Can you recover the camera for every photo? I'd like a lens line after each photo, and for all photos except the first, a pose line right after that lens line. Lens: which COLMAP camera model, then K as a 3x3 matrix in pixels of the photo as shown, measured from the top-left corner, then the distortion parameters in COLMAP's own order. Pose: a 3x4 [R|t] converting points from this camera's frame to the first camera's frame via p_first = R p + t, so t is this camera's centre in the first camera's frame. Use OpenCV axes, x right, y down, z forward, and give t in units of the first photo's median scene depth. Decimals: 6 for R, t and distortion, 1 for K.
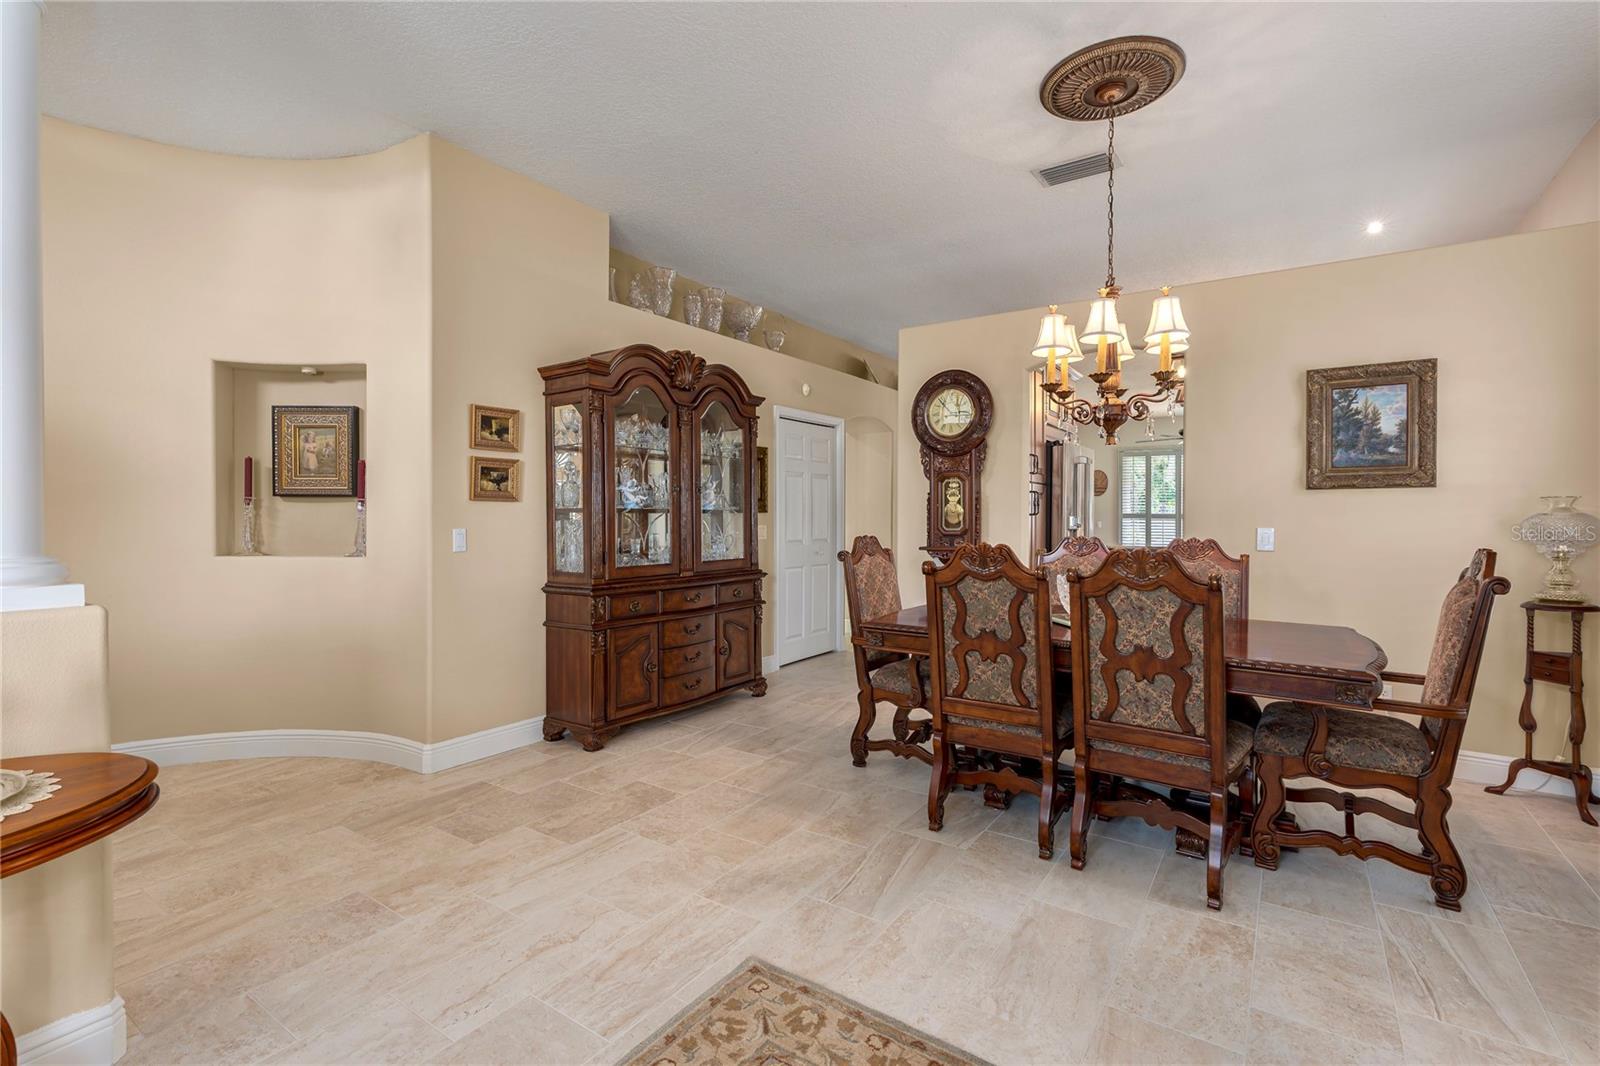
lens RADIAL K [[735.9, 0, 791.8], [0, 735.9, 529.4], [0, 0, 1]] dist [-0.009541, 0.003031]
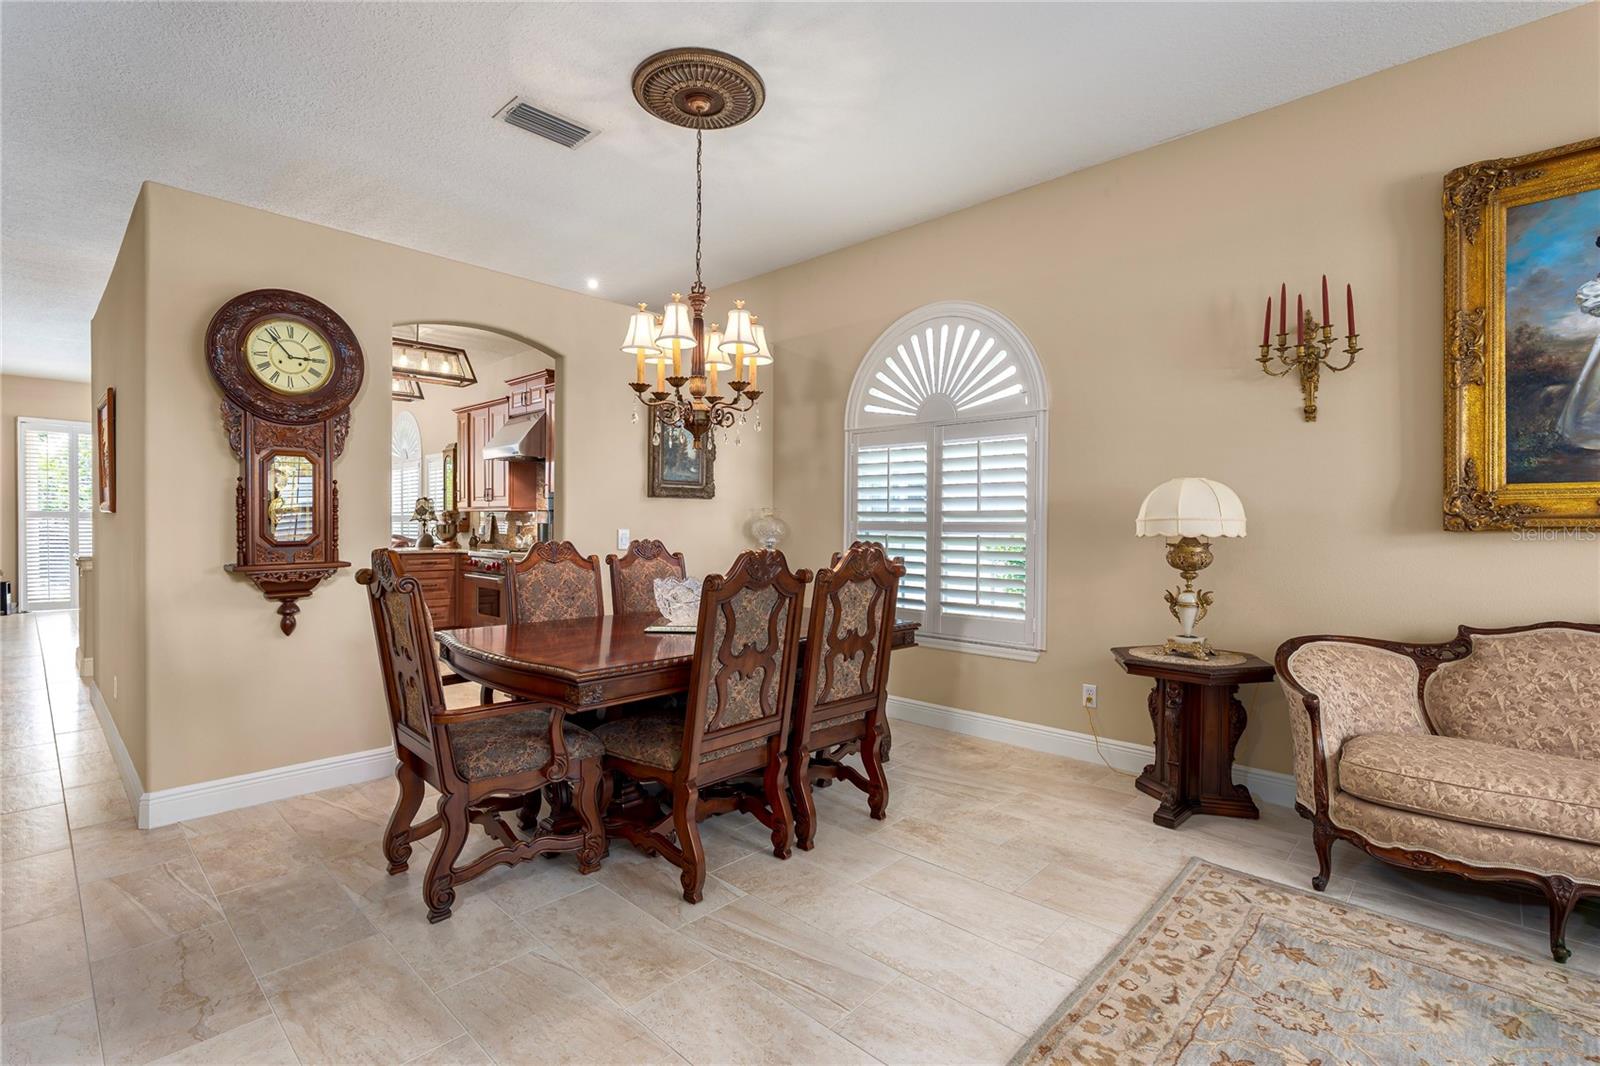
lens RADIAL K [[735.9, 0, 789.2], [0, 735.9, 535.9], [0, 0, 1]] dist [-0.009541, 0.003031]
pose [[0.142559, -0.017813, 0.989626, -0.612896], [0.008819, 0.999821, 0.016726, -0.011974], [-0.989747, 0.006343, 0.142691, 0.799845]]
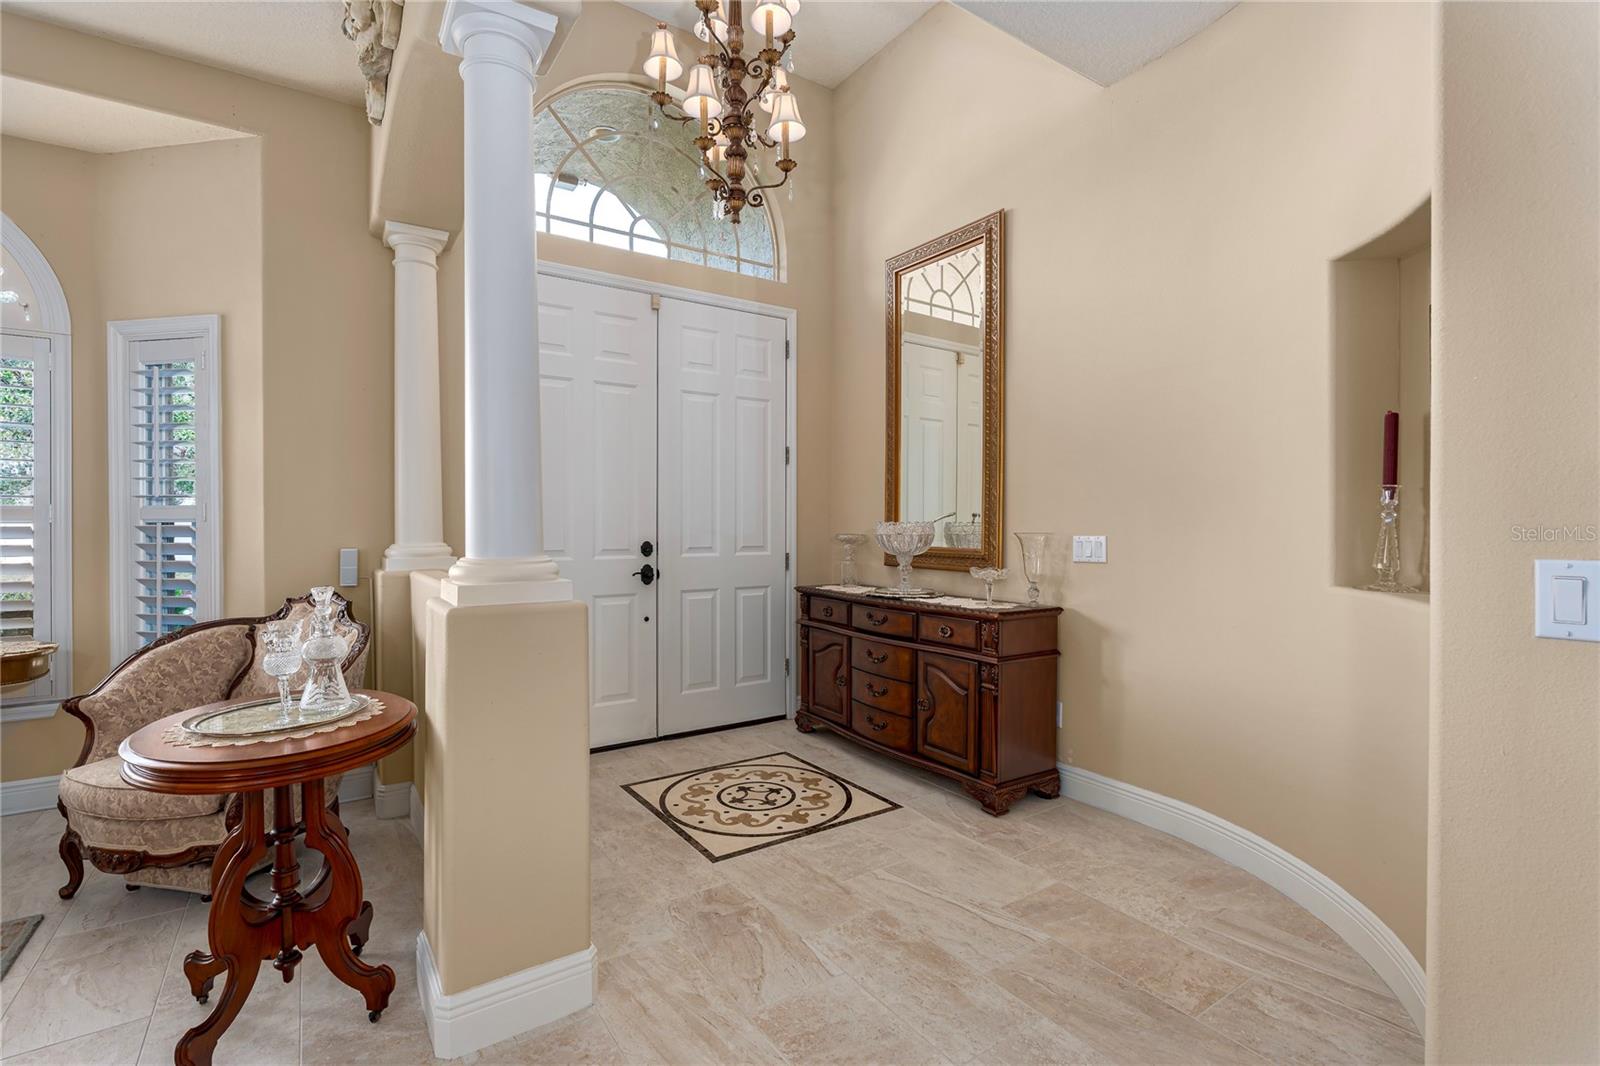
lens RADIAL K [[735.9, 0, 798.8], [0, 735.9, 533.2], [0, 0, 1]] dist [-0.009541, 0.003031]
pose [[-0.353429, 0.013672, -0.935361, -0.098452], [-0.014013, 0.999704, 0.019907, -0.018267], [0.935356, 0.020143, -0.353133, 1.114934]]
